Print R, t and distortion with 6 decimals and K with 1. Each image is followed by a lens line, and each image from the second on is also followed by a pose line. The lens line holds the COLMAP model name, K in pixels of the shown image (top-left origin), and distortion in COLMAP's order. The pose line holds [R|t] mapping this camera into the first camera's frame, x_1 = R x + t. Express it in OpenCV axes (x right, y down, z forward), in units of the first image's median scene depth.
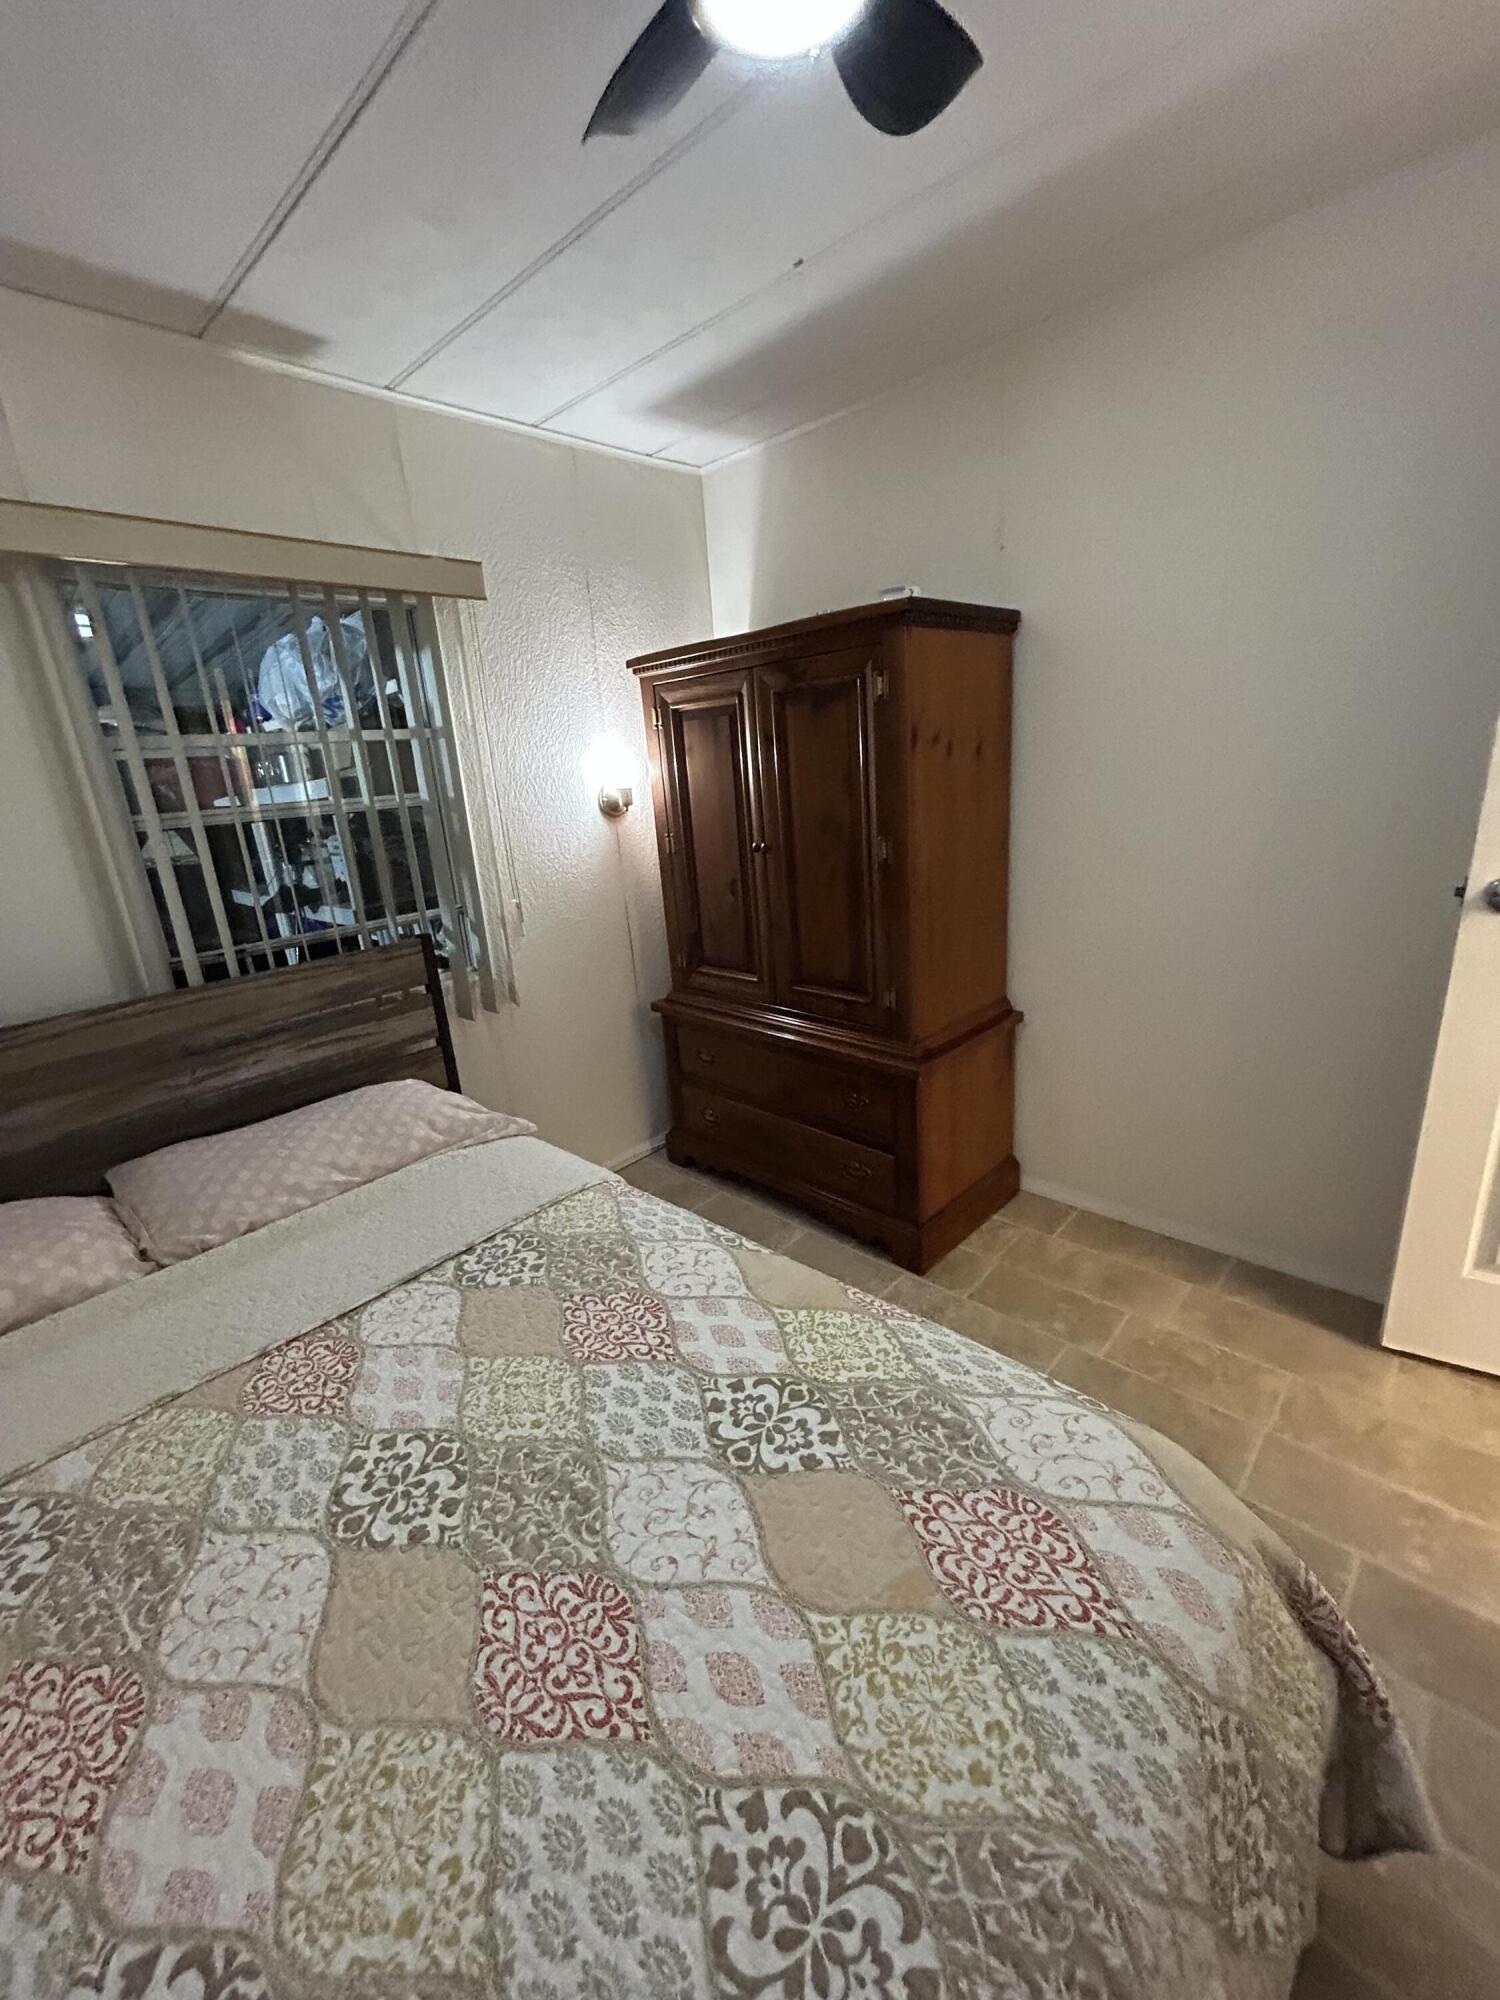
lens RADIAL K [[805.0, 0, 748.6], [0, 805.0, 1000.6], [0, 0, 1]] dist [-0.002943, 0.000623]
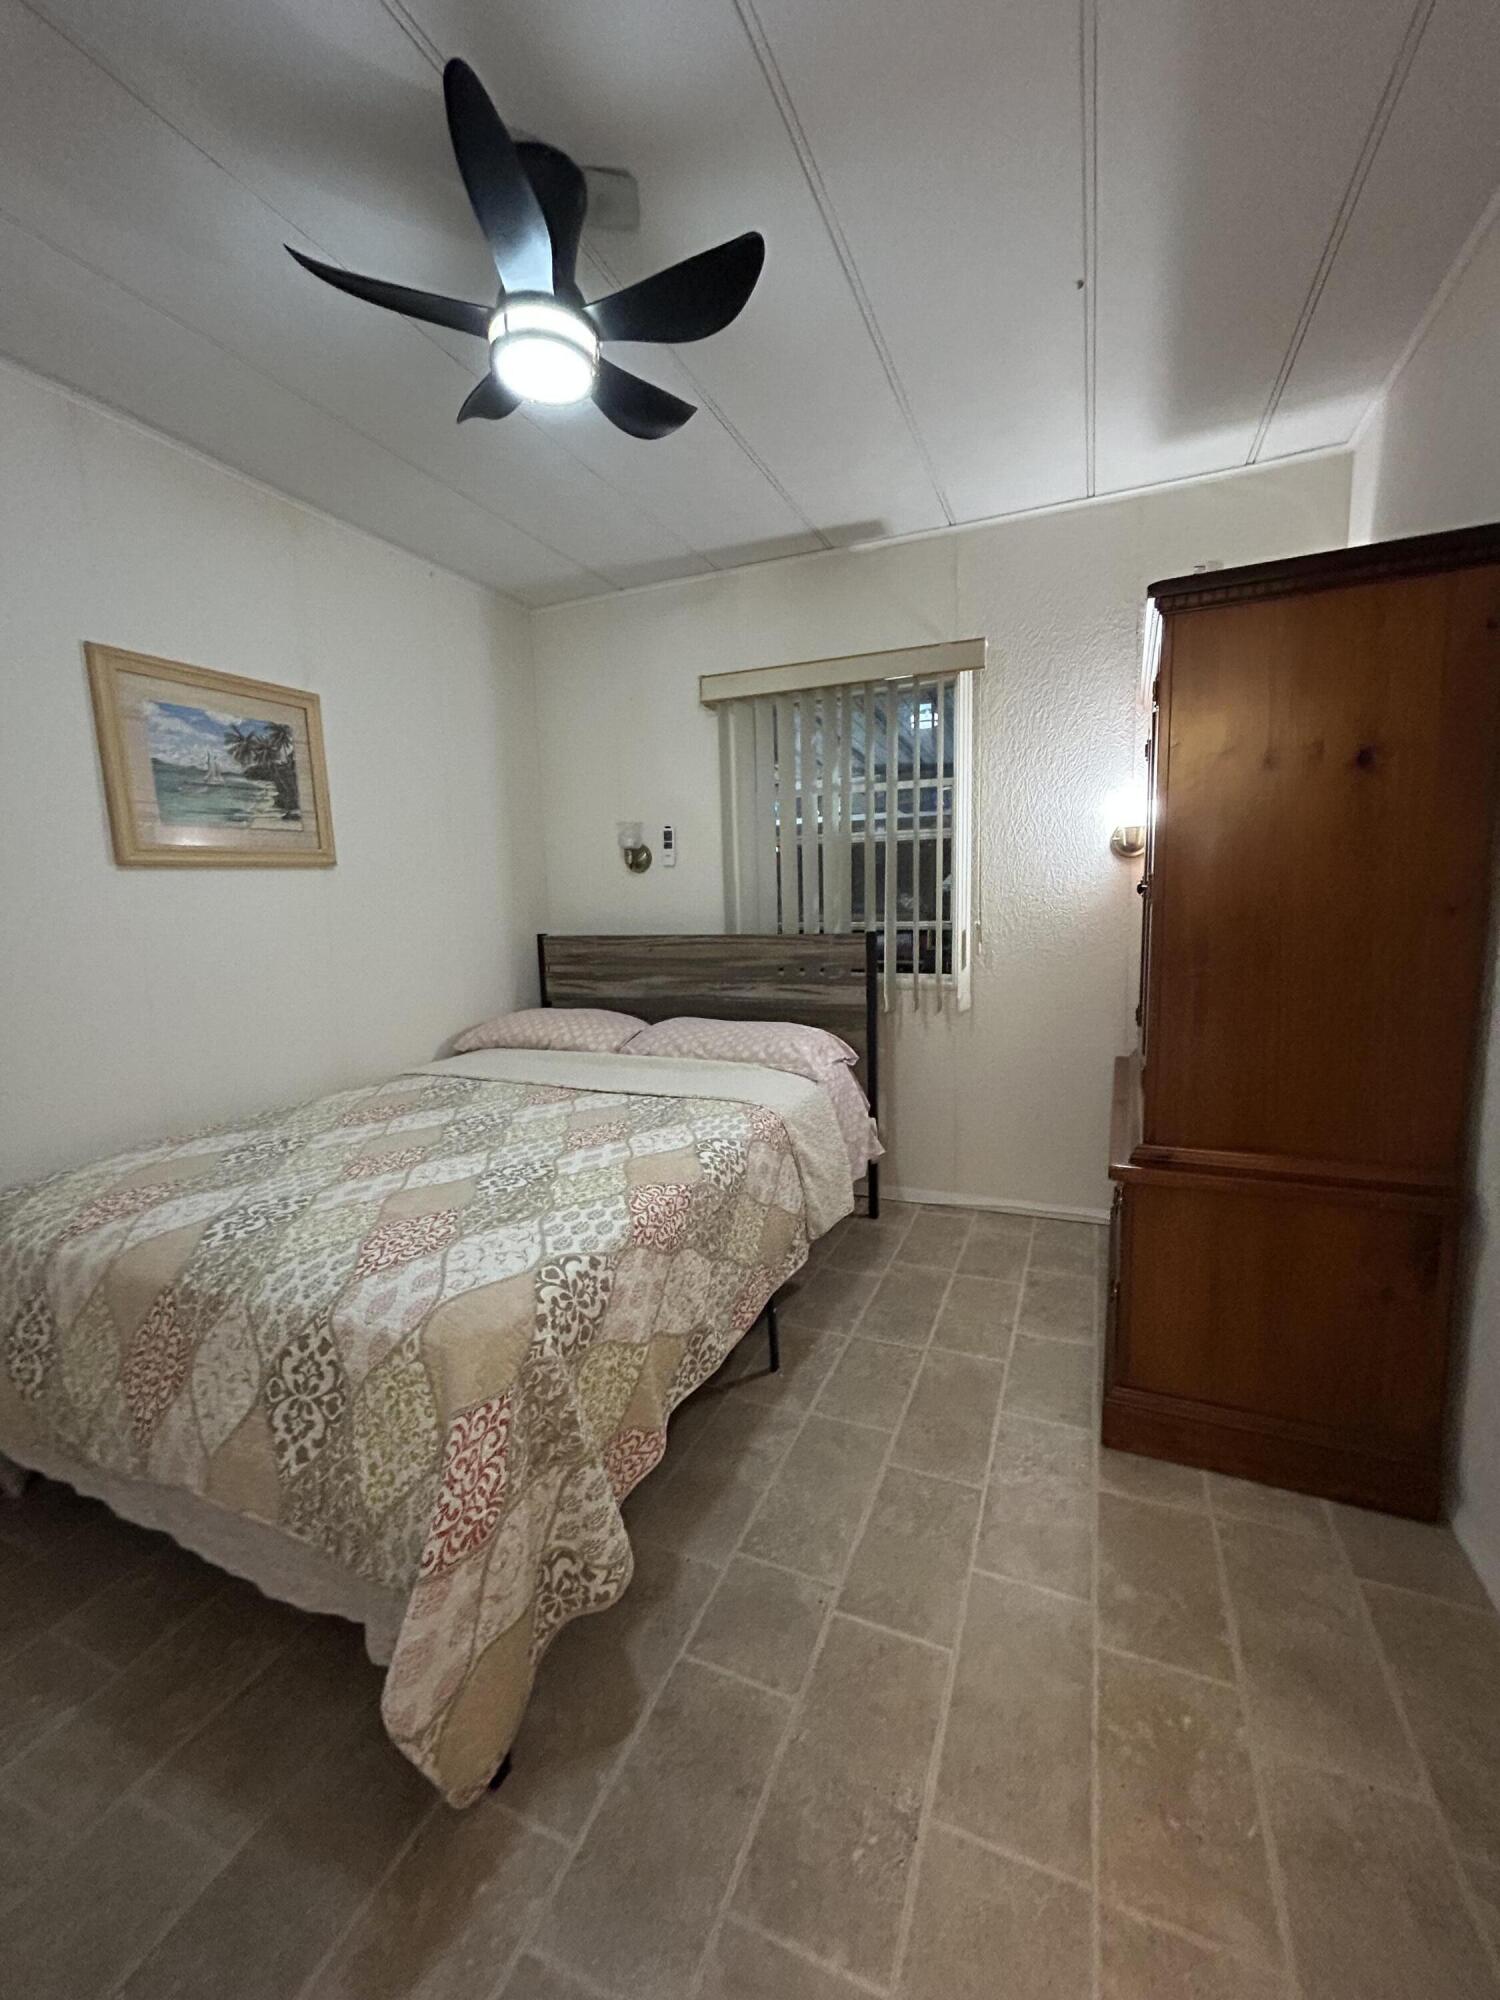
lens RADIAL K [[805.8, 0, 750.0], [0, 805.8, 1000.0], [0, 0, 1]] dist [-0.007997, 0.004077]
pose [[0.347790, 0.190888, -0.917935, 1.397849], [-0.266569, 0.958781, 0.098384, -0.093546], [0.898879, 0.210476, 0.384339, 0.622676]]
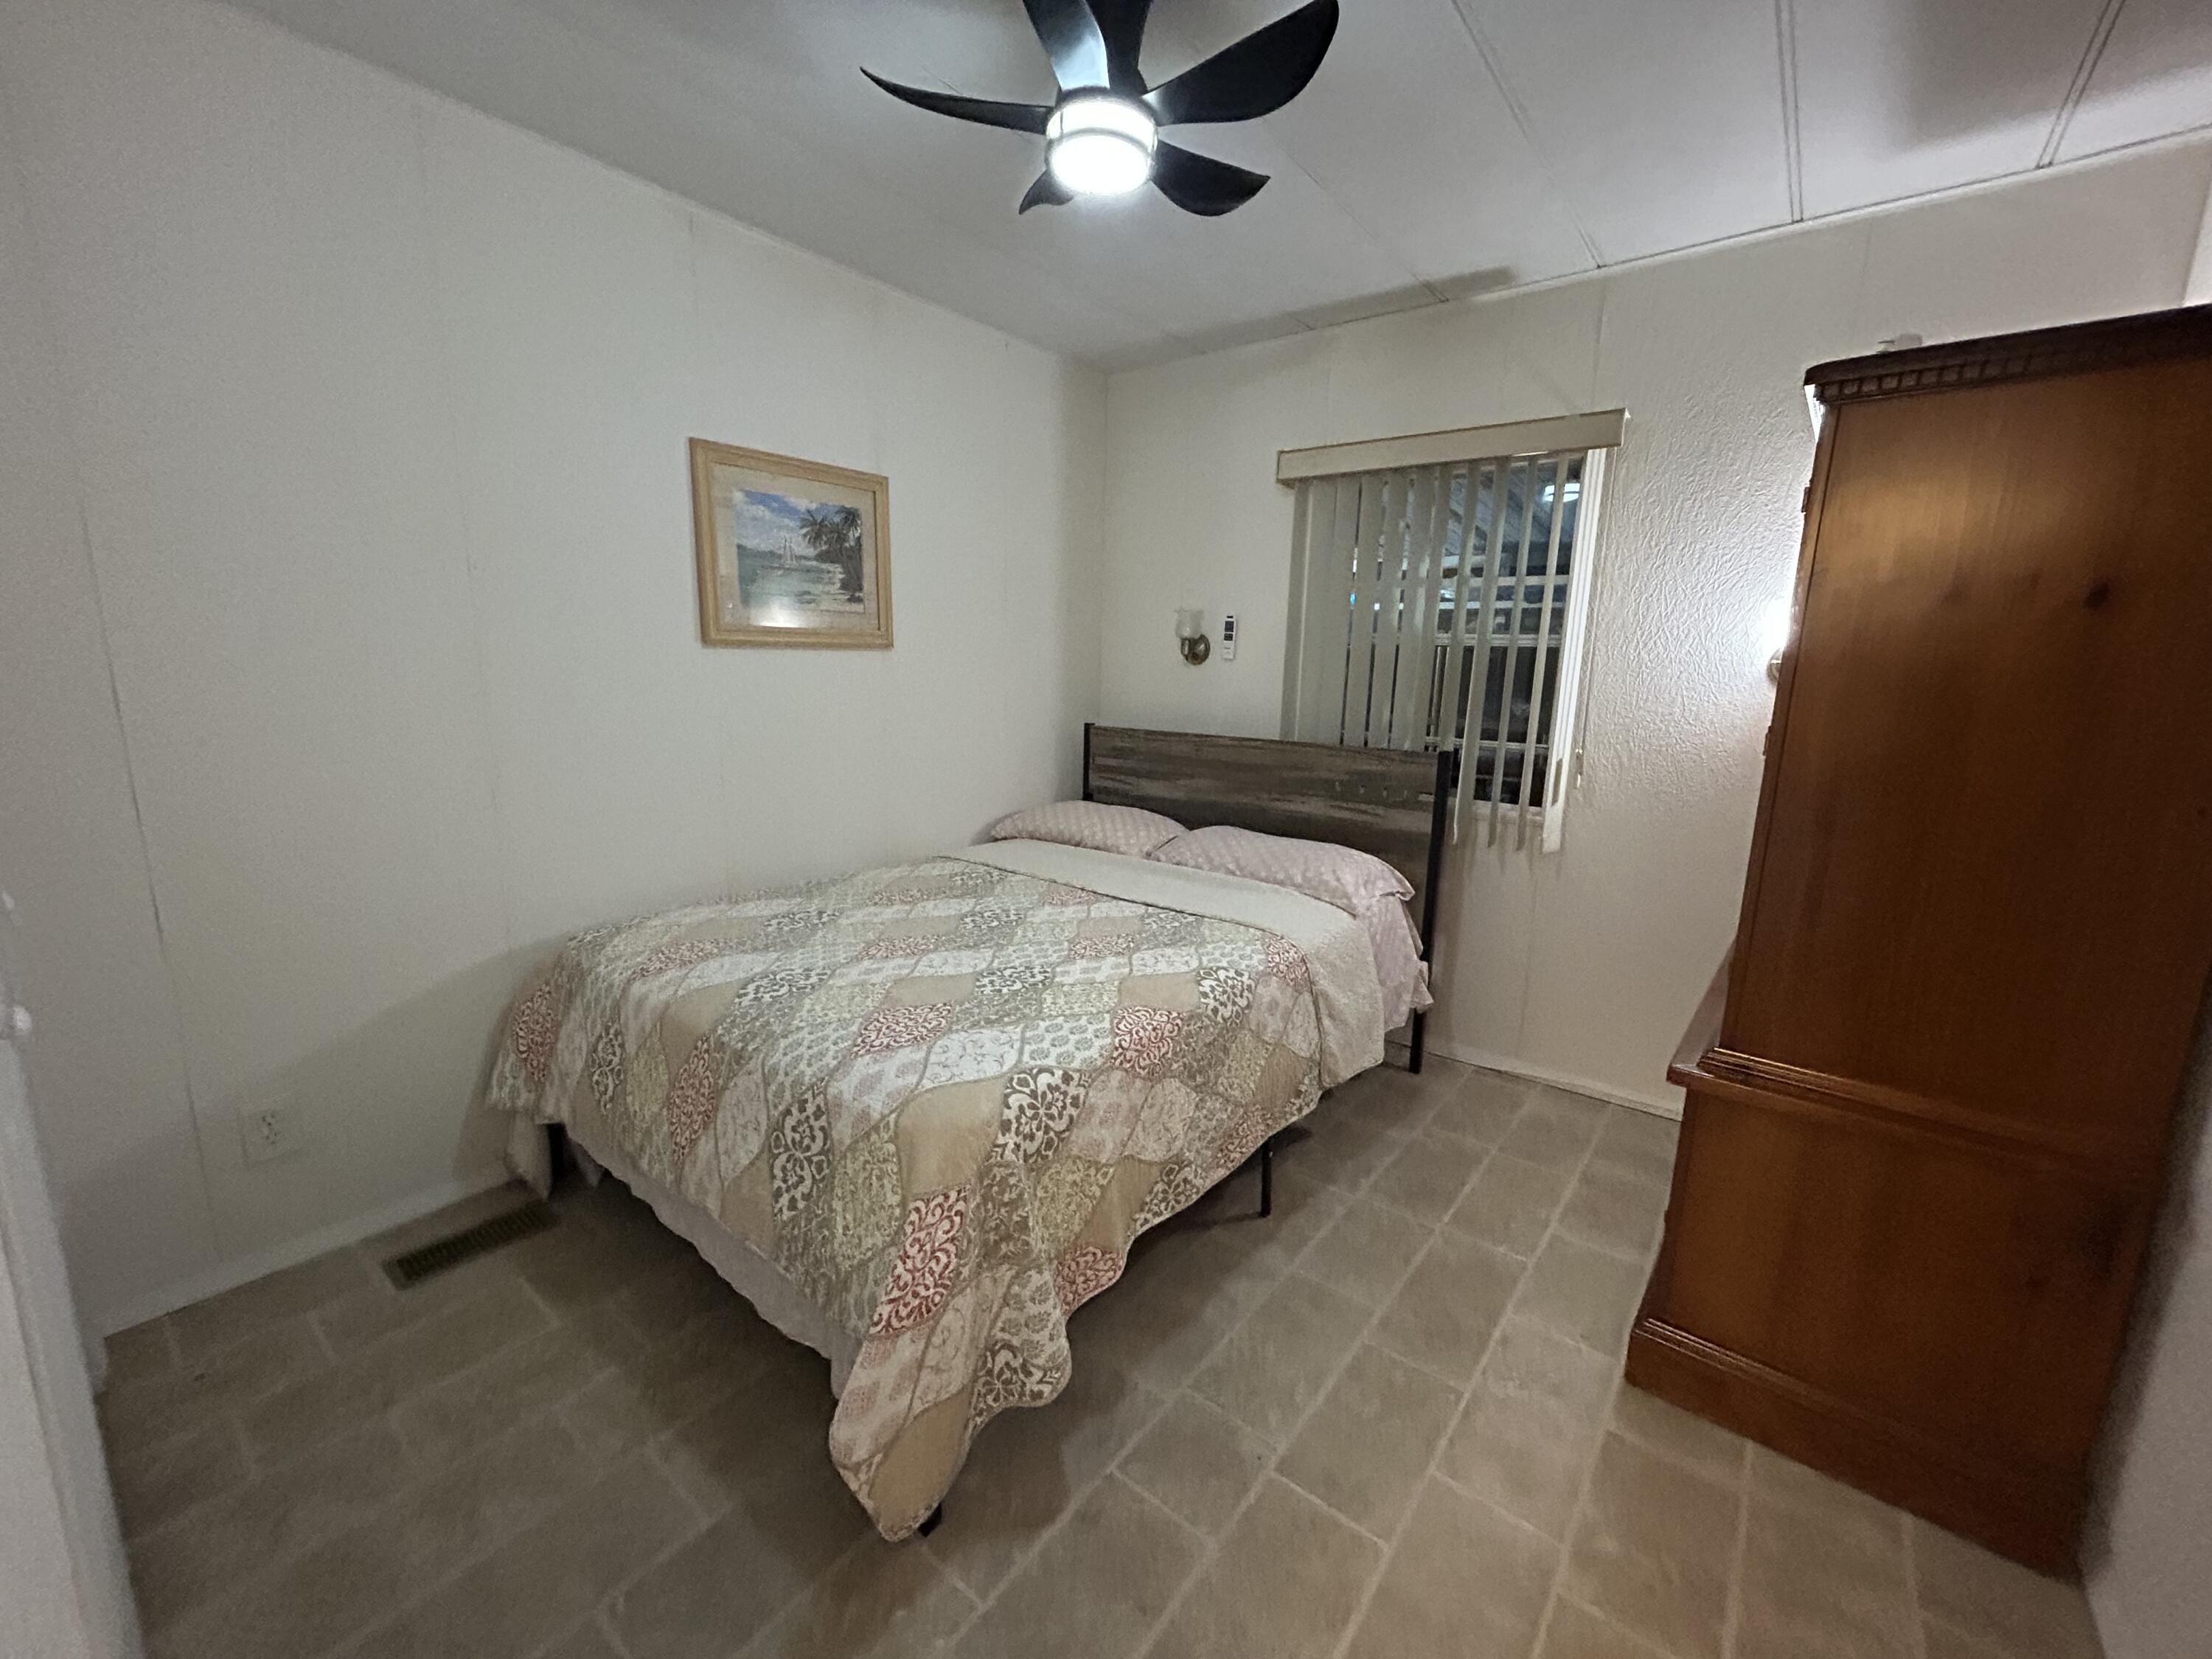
lens RADIAL K [[890.3, 0, 1110.5], [0, 890.3, 830.6], [0, 0, 1]] dist [-0.002943, 0.000623]
pose [[0.085882, 0.259626, -0.961883, 1.487786], [-0.318014, 0.922090, 0.220491, -0.195116], [0.944188, 0.286956, 0.161756, 0.691736]]
